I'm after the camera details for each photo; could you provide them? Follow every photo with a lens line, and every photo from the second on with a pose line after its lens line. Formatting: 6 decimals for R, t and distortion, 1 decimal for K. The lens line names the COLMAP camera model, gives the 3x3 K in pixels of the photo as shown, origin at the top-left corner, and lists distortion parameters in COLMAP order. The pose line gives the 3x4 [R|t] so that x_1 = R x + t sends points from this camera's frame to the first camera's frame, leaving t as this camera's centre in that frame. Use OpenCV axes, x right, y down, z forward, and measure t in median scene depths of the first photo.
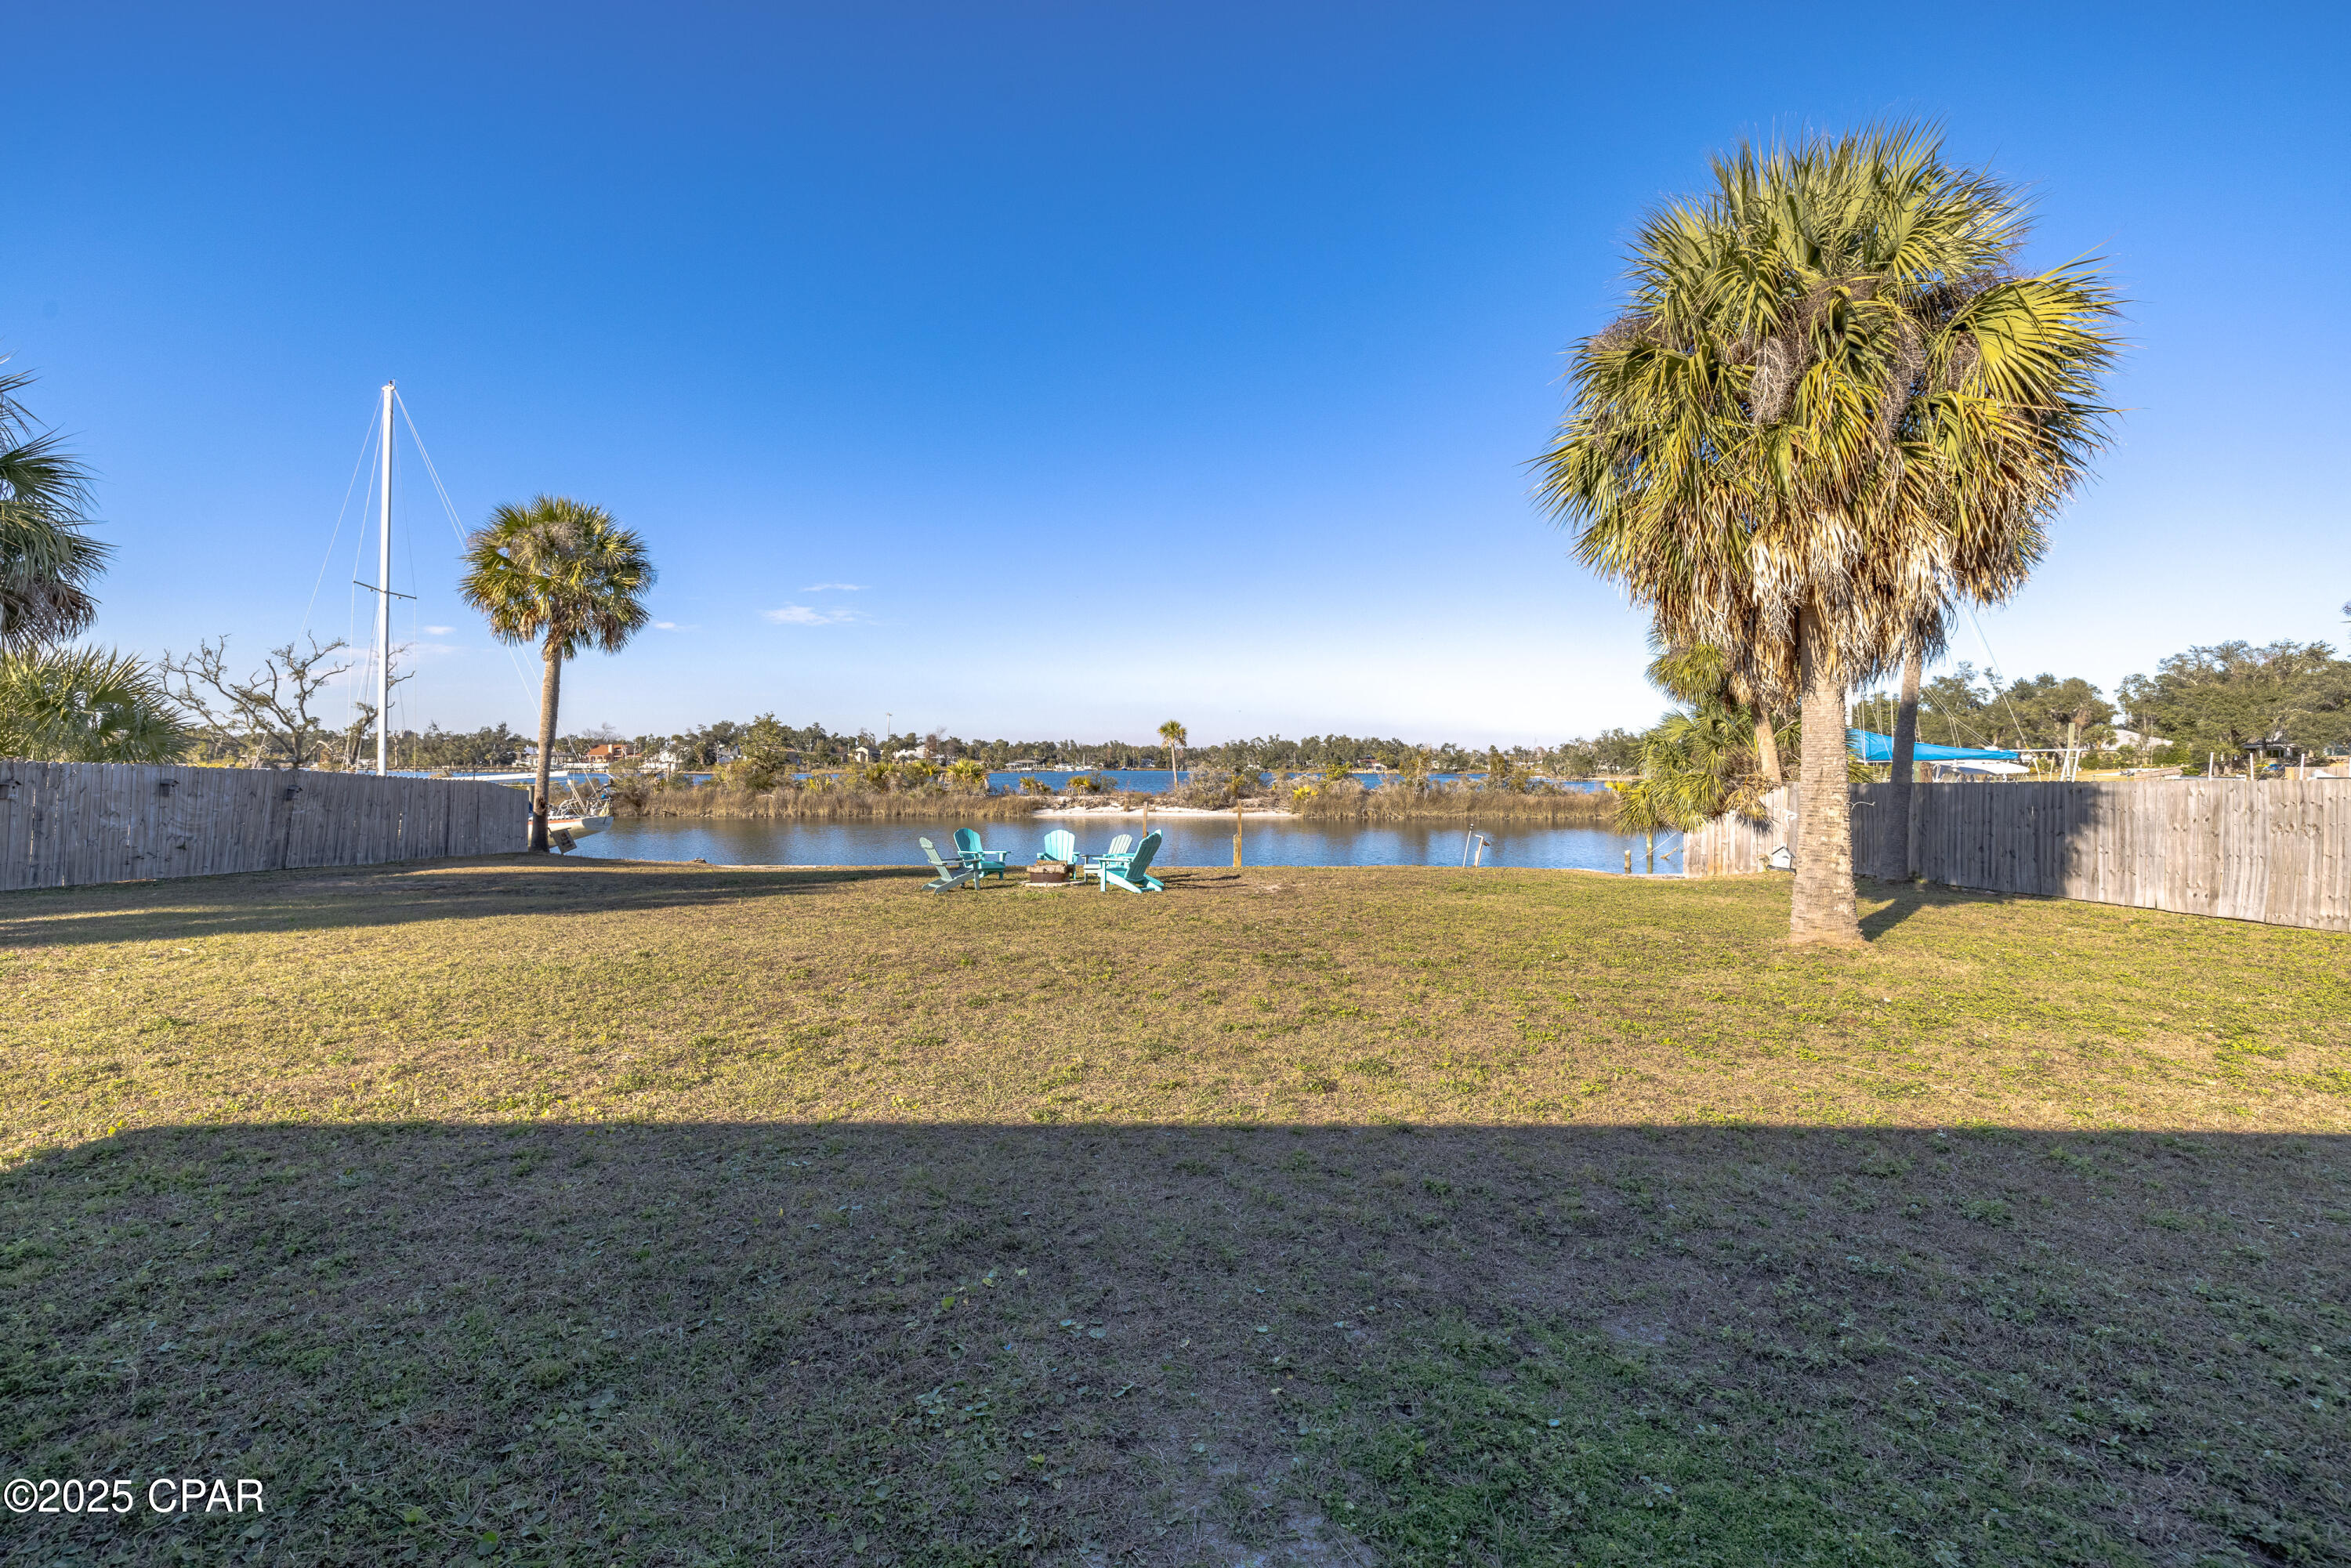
lens RADIAL K [[987.2, 0, 1171.8], [0, 987.2, 767.6], [0, 0, 1]] dist [0.000358, -0.000870]
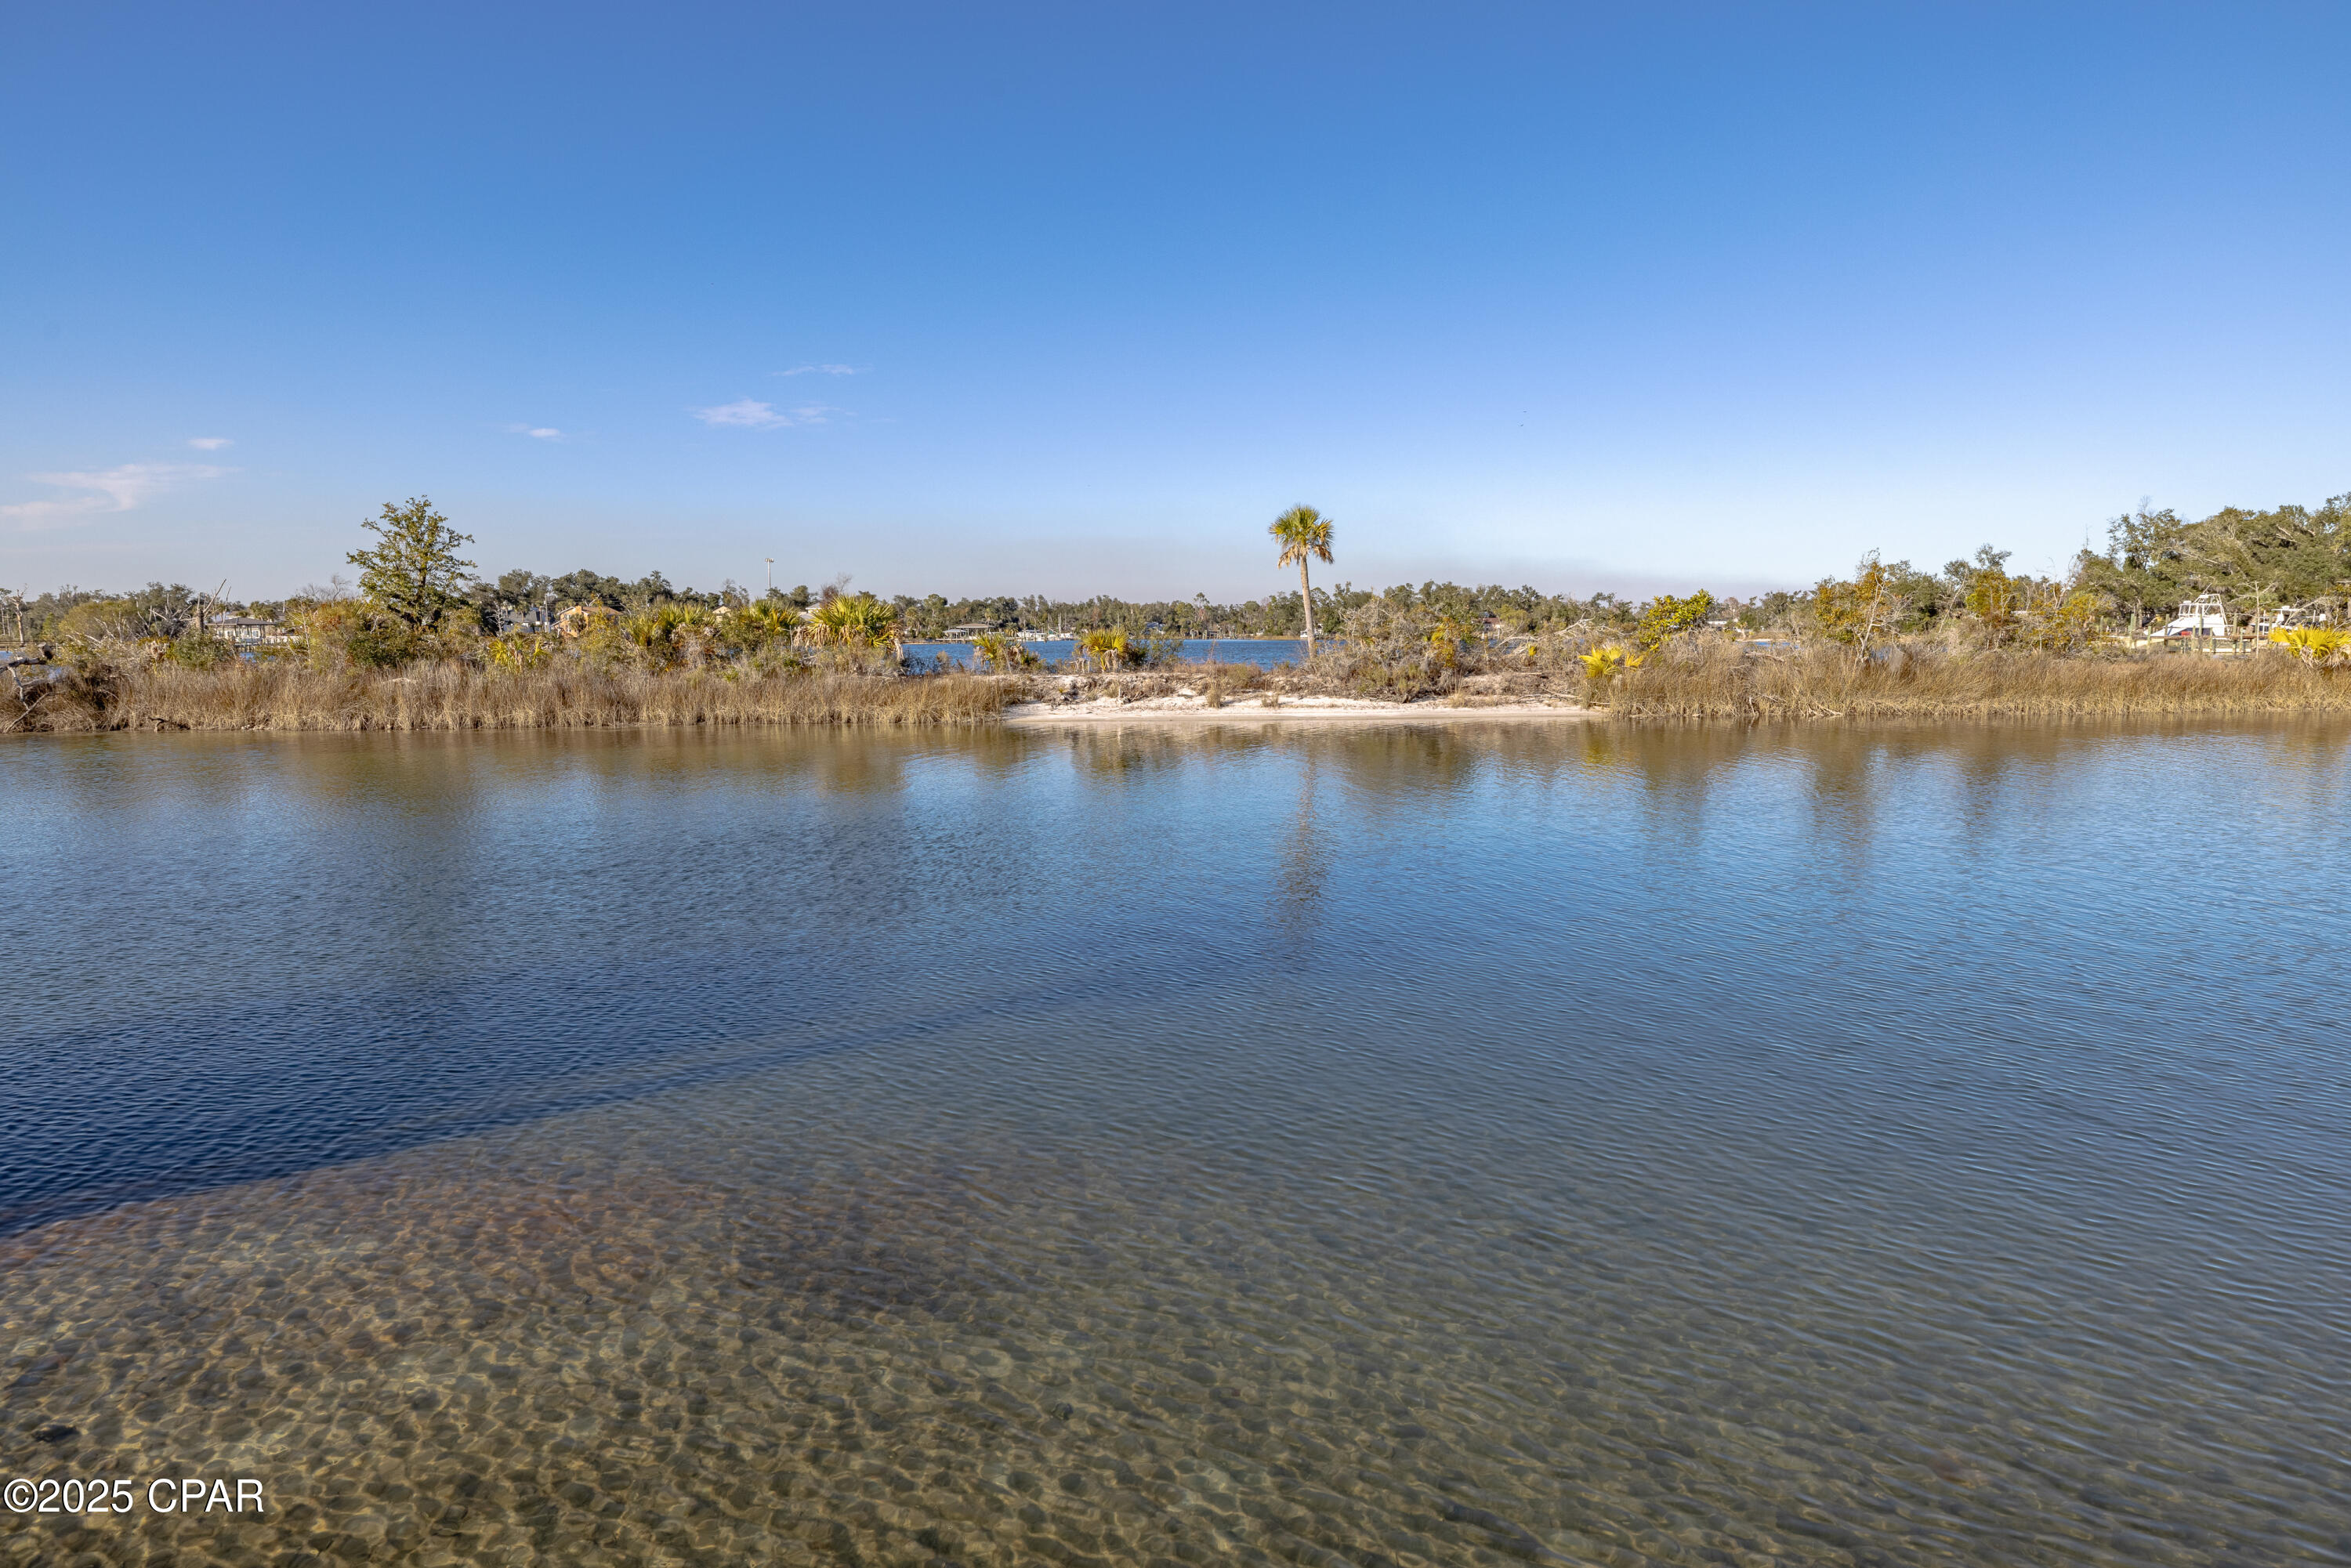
lens RADIAL K [[1417.6, 0, 1179.3], [0, 1417.6, 784.5], [0, 0, 1]] dist [-0.000826, 0.002305]
pose [[0.999937, -0.010675, -0.003601, -0.058940], [0.010993, 0.994490, 0.104249, 0.011988], [0.002468, -0.104282, 0.994545, 0.353480]]
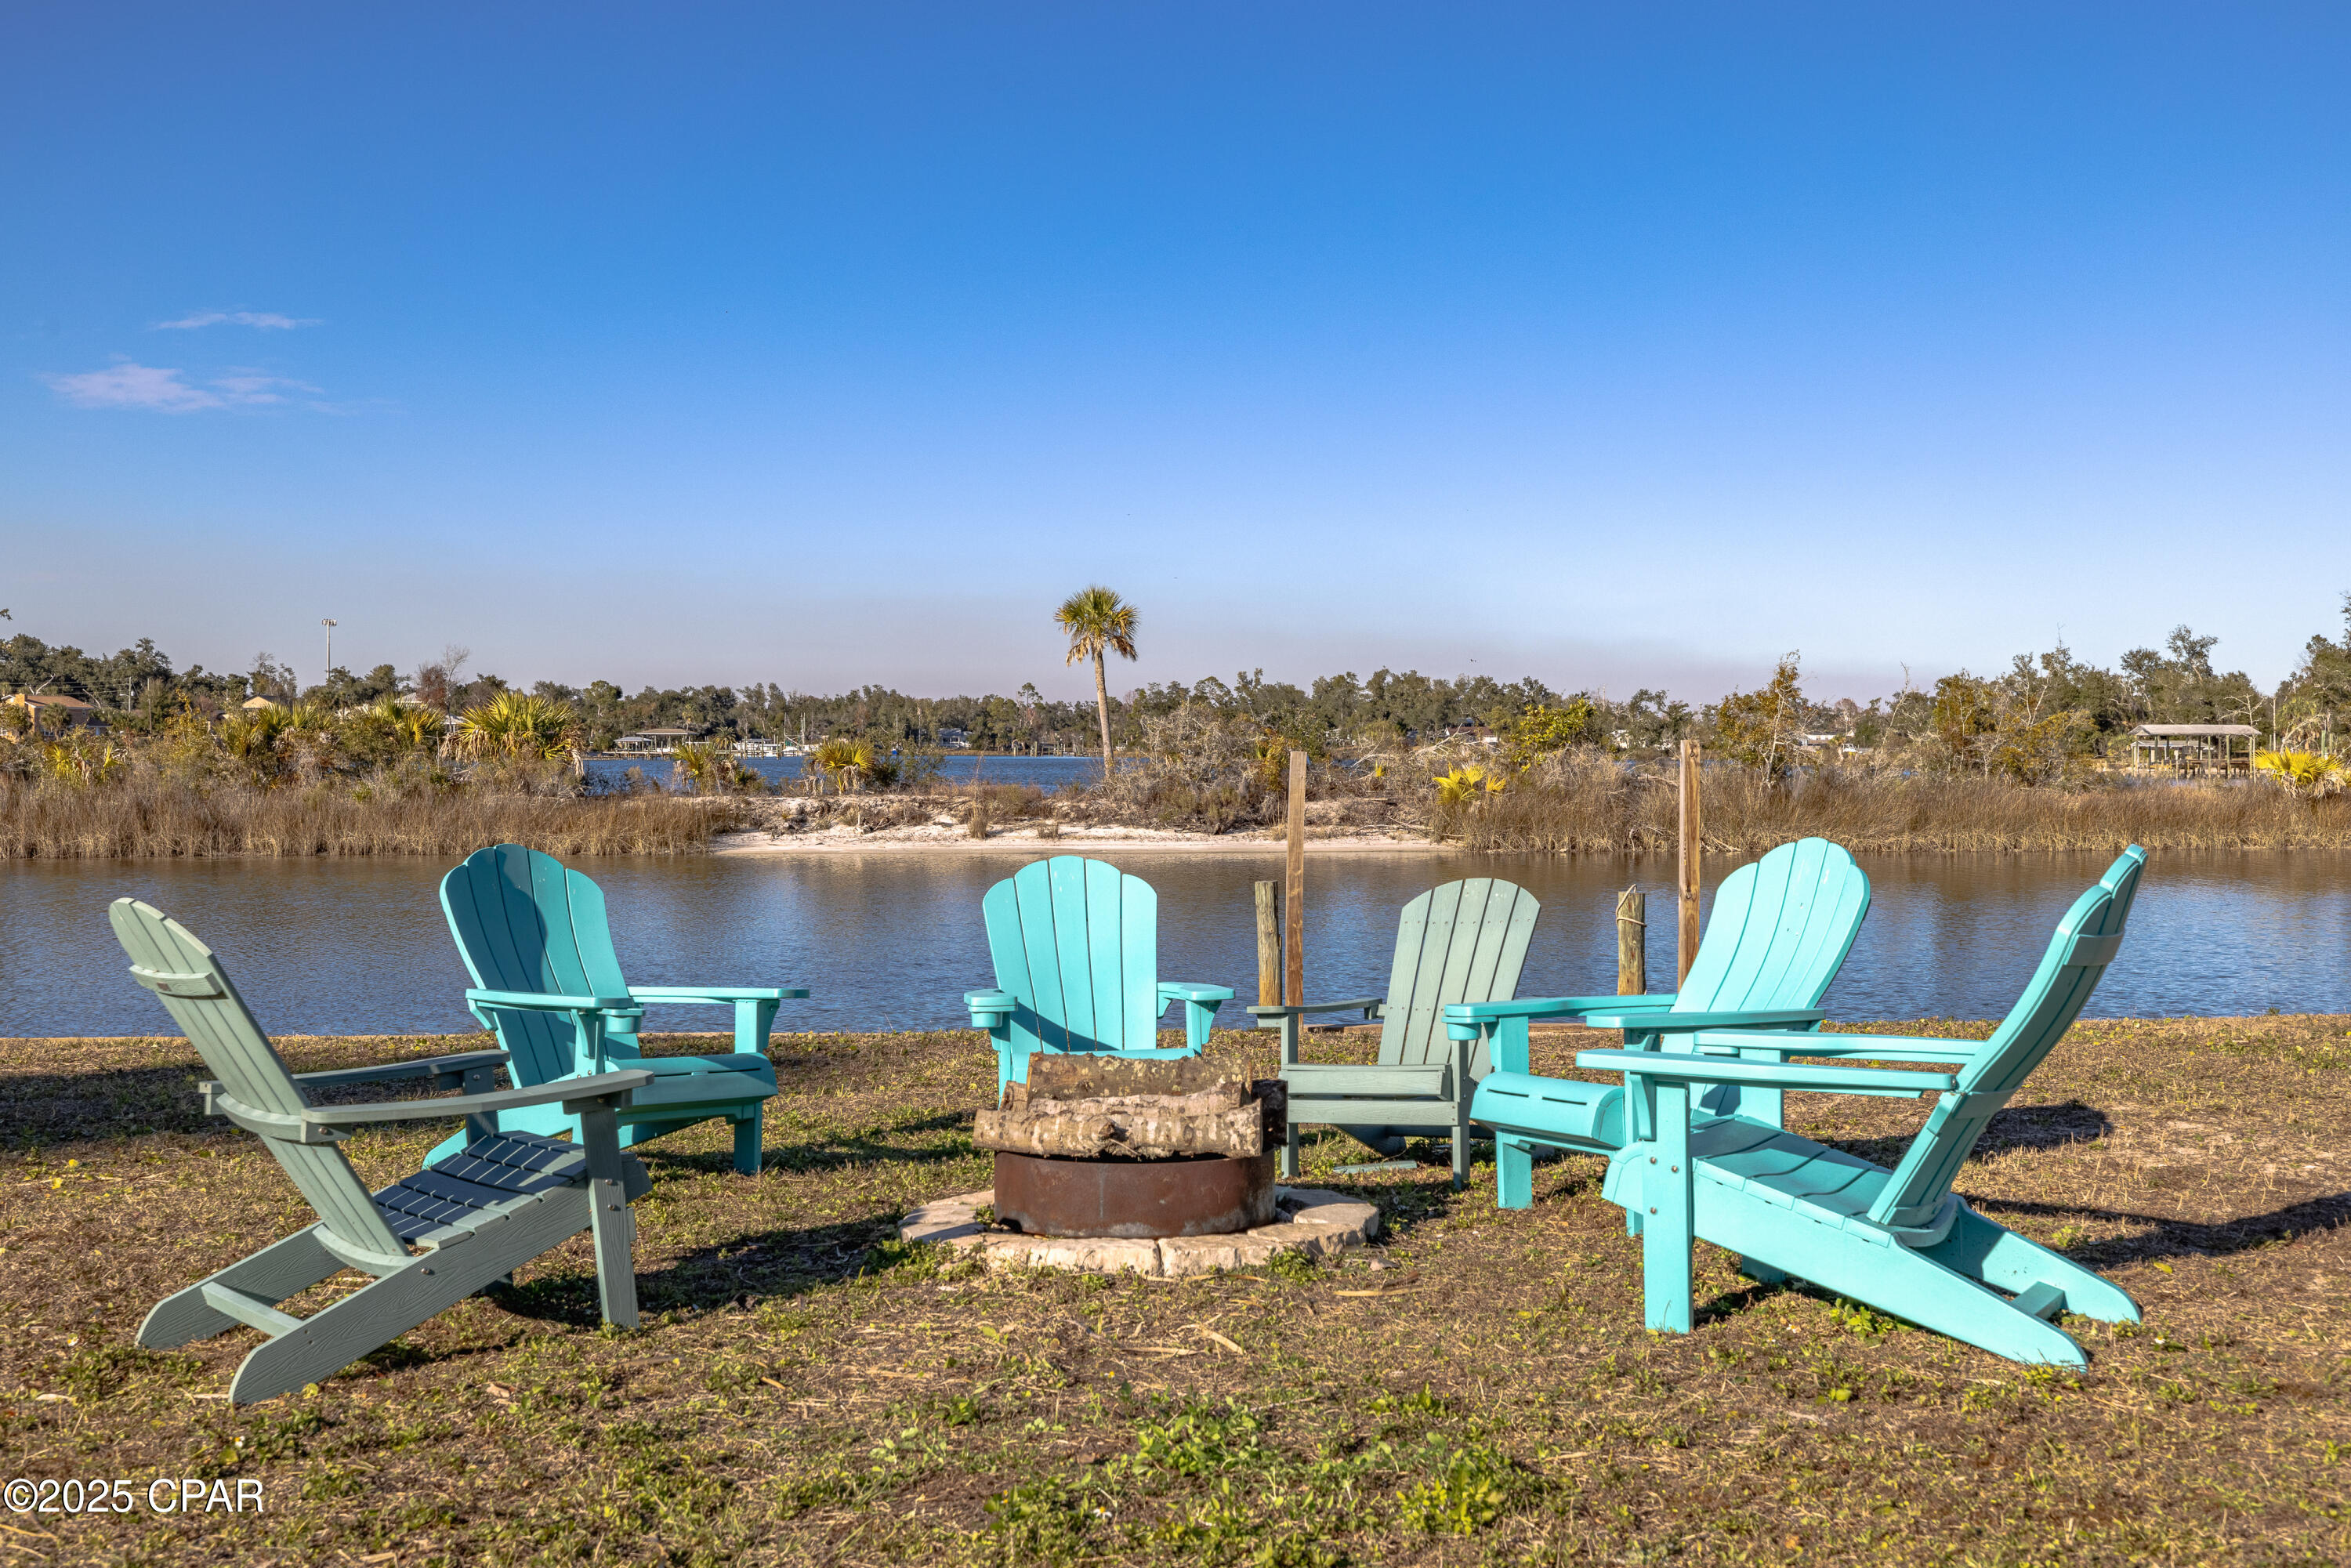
lens RADIAL K [[2276.4, 0, 1185.6], [0, 2276.4, 789.4], [0, 0, 1]] dist [0.002745, 0.000000]
pose [[0.996845, -0.003686, 0.079292, -0.035791], [0.002312, 0.999846, 0.017405, 0.012537], [-0.079344, -0.017166, 0.996699, 0.171125]]
